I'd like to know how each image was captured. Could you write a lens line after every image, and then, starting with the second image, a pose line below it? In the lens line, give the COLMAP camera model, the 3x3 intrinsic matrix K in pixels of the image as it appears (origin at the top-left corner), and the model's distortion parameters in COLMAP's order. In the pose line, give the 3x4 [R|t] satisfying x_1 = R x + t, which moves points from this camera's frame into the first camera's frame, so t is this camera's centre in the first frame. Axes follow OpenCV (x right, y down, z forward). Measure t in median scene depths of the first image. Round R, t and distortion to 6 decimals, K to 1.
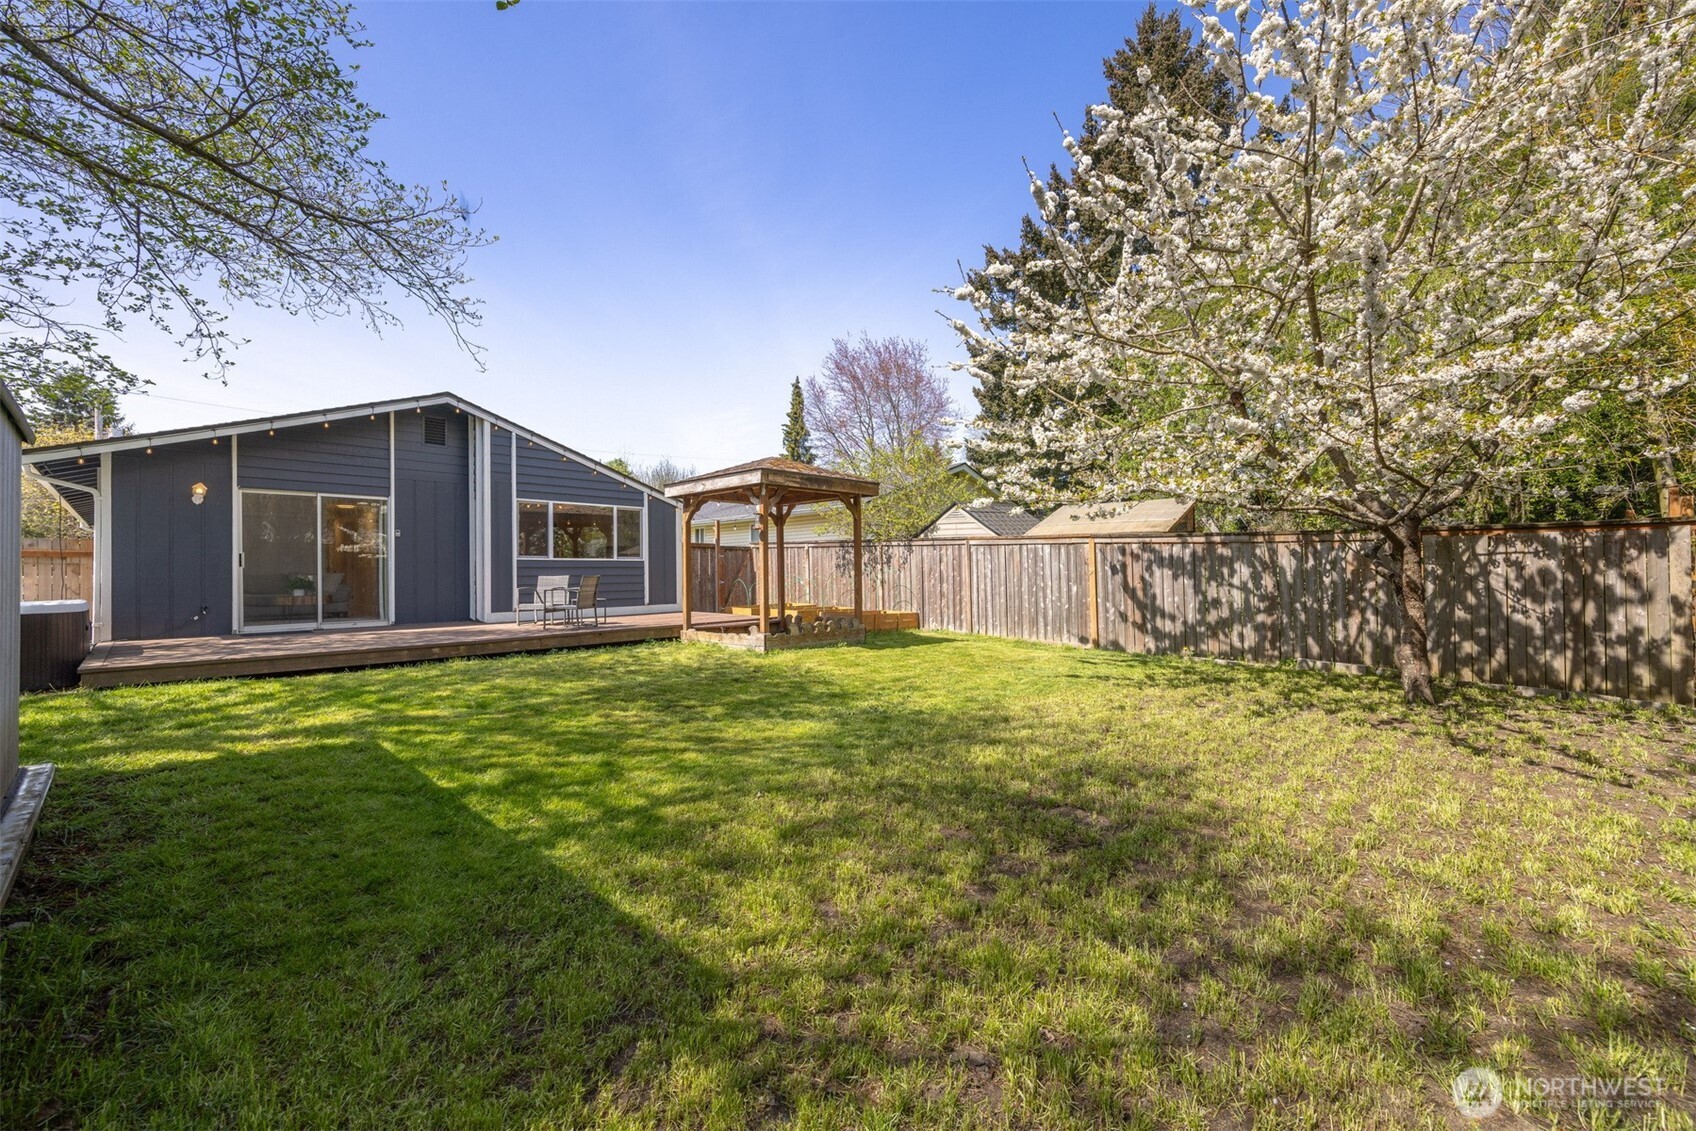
lens RADIAL K [[674.4, 0, 856.7], [0, 674.4, 565.0], [0, 0, 1]] dist [0.000272, -0.000039]
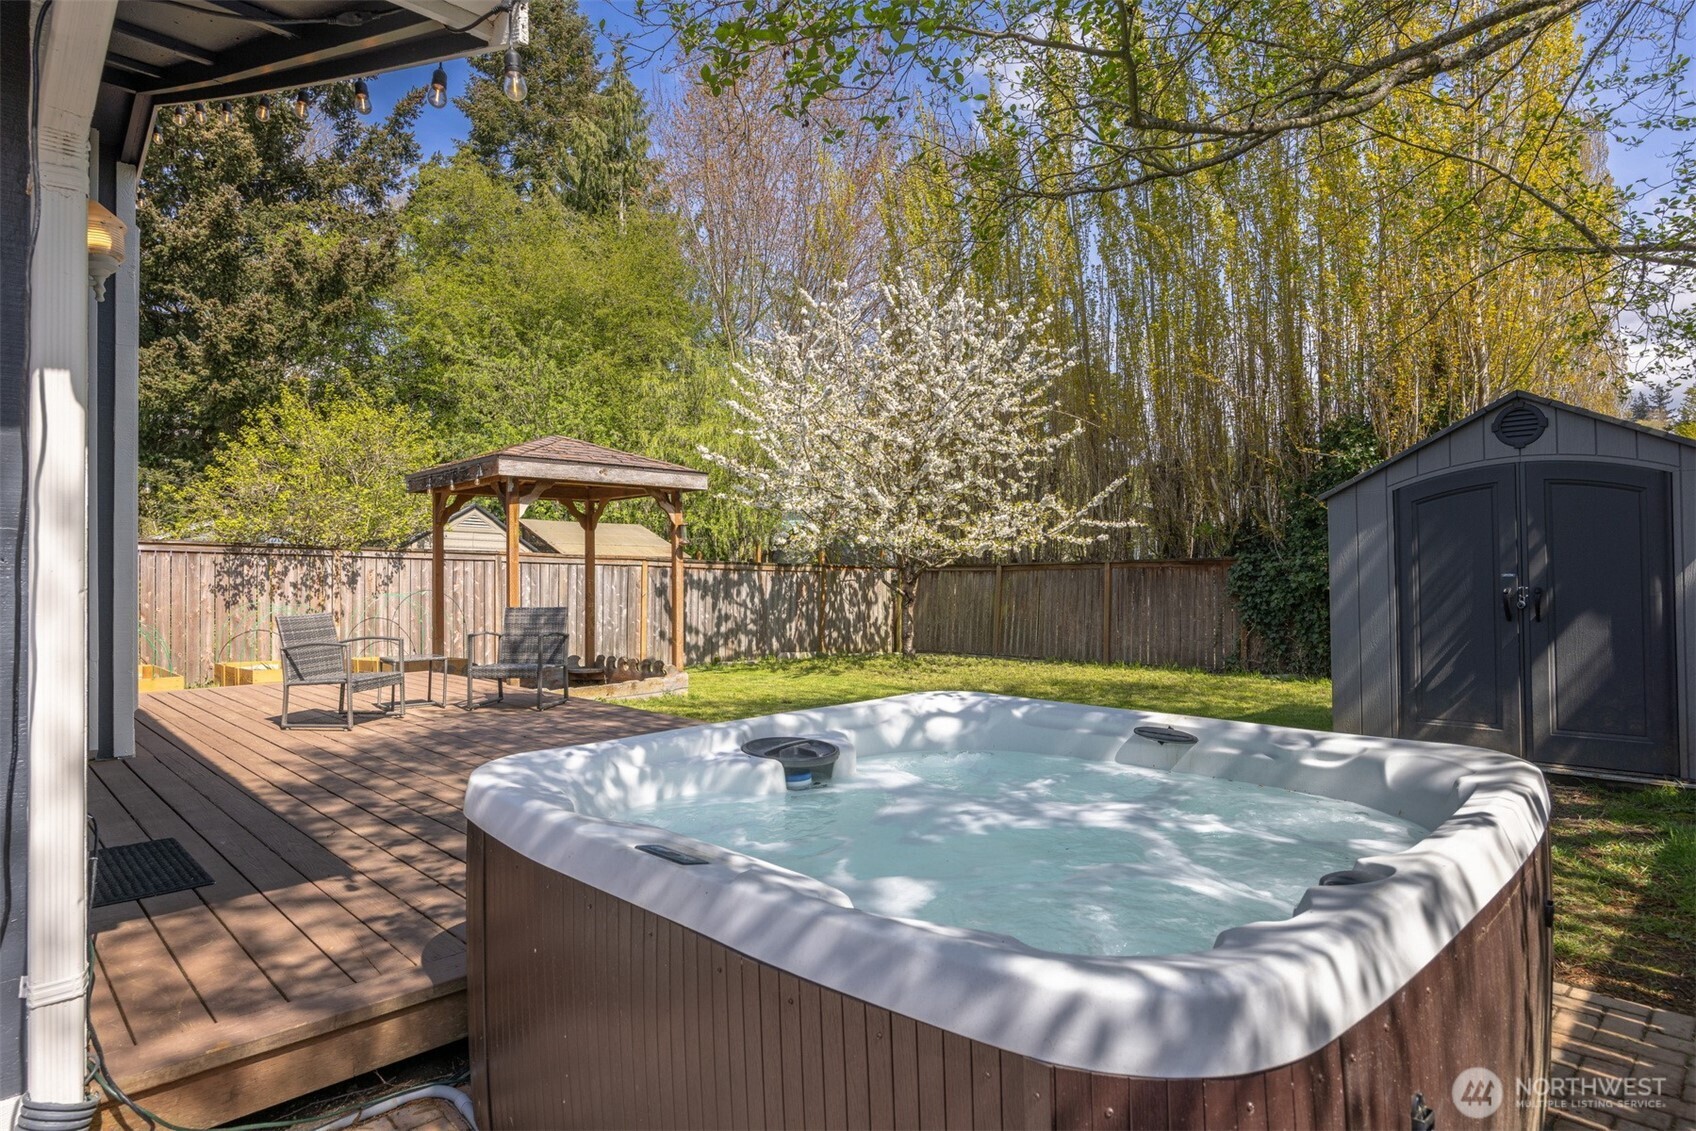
lens RADIAL K [[921.0, 0, 848.0], [0, 921.0, 561.1], [0, 0, 1]] dist [0.000490, -0.000436]
pose [[0.034266, 0.026555, 0.999060, -1.115292], [-0.001590, 0.999647, -0.026516, -0.002949], [-0.999411, -0.000680, 0.034296, 0.680167]]
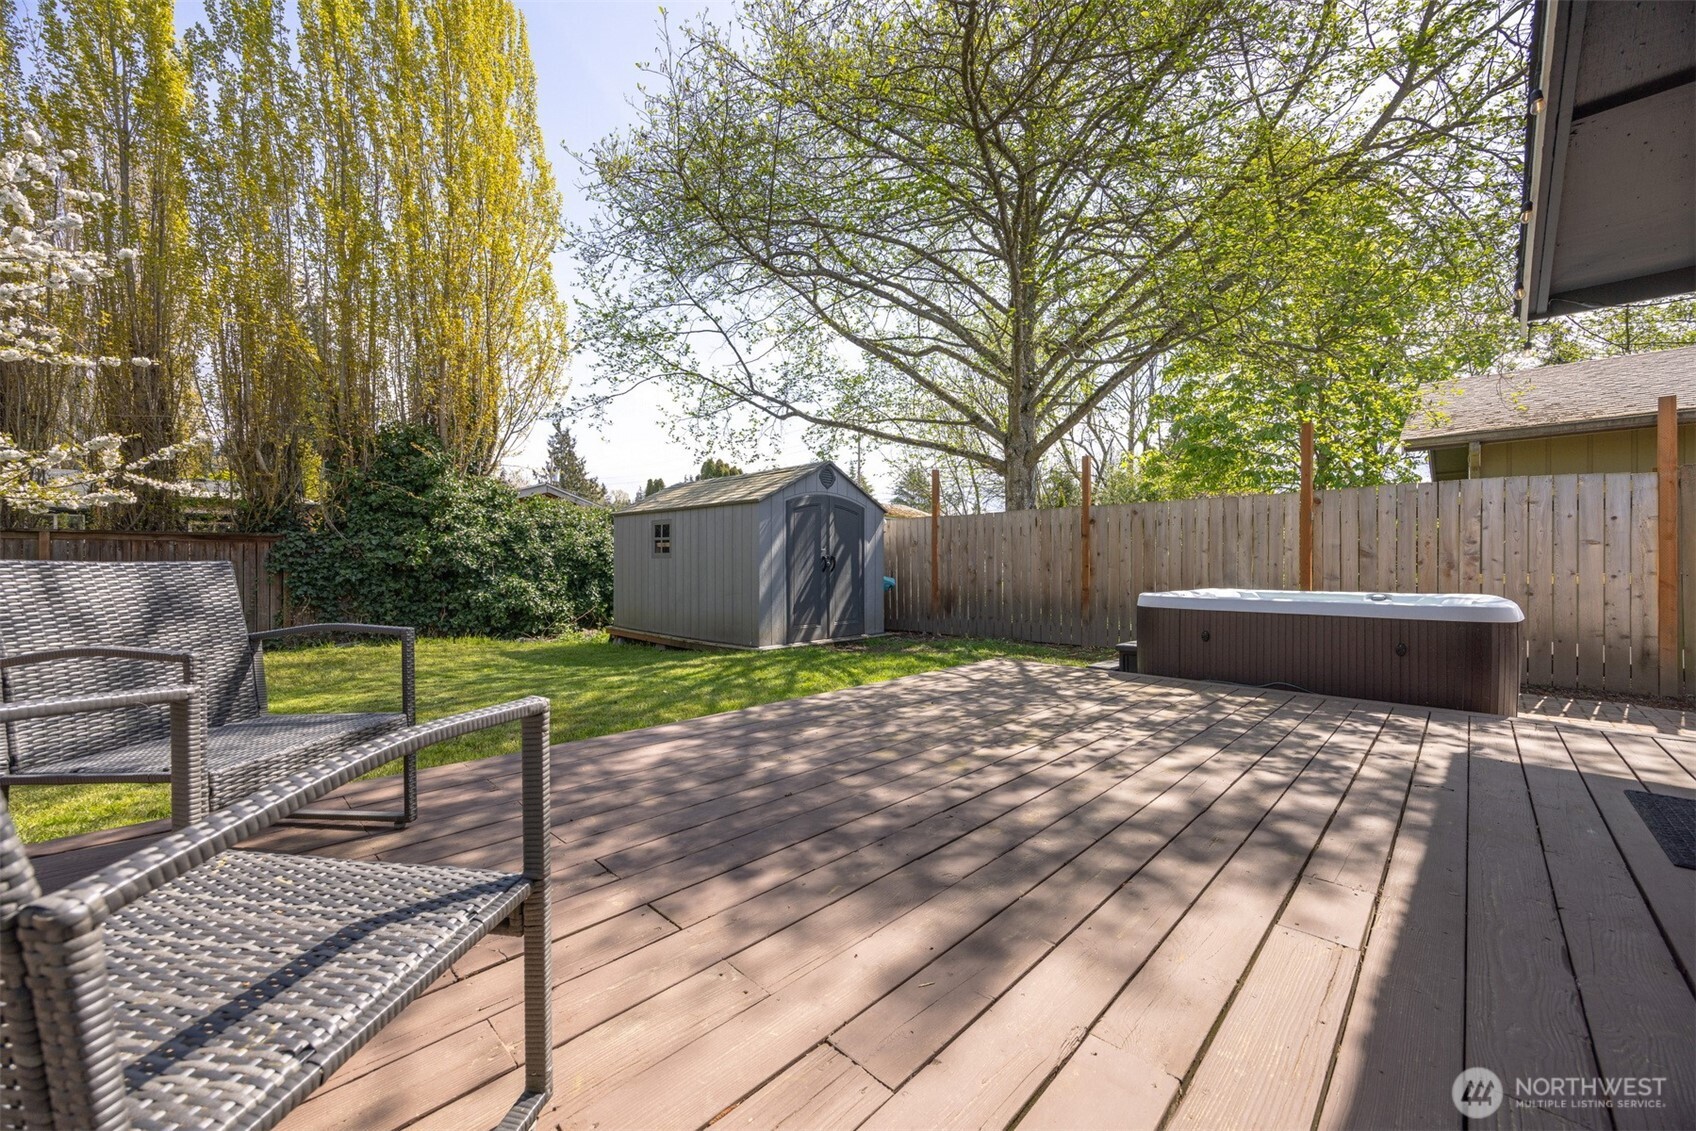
lens RADIAL K [[640.9, 0, 848.0], [0, 640.9, 565.5], [0, 0, 1]] dist [-0.001093, -0.000083]
pose [[-0.999916, 0.008937, 0.009336, -0.551855], [0.008841, 0.999909, -0.010215, 0.019819], [-0.009426, -0.010132, -0.999904, 1.128426]]
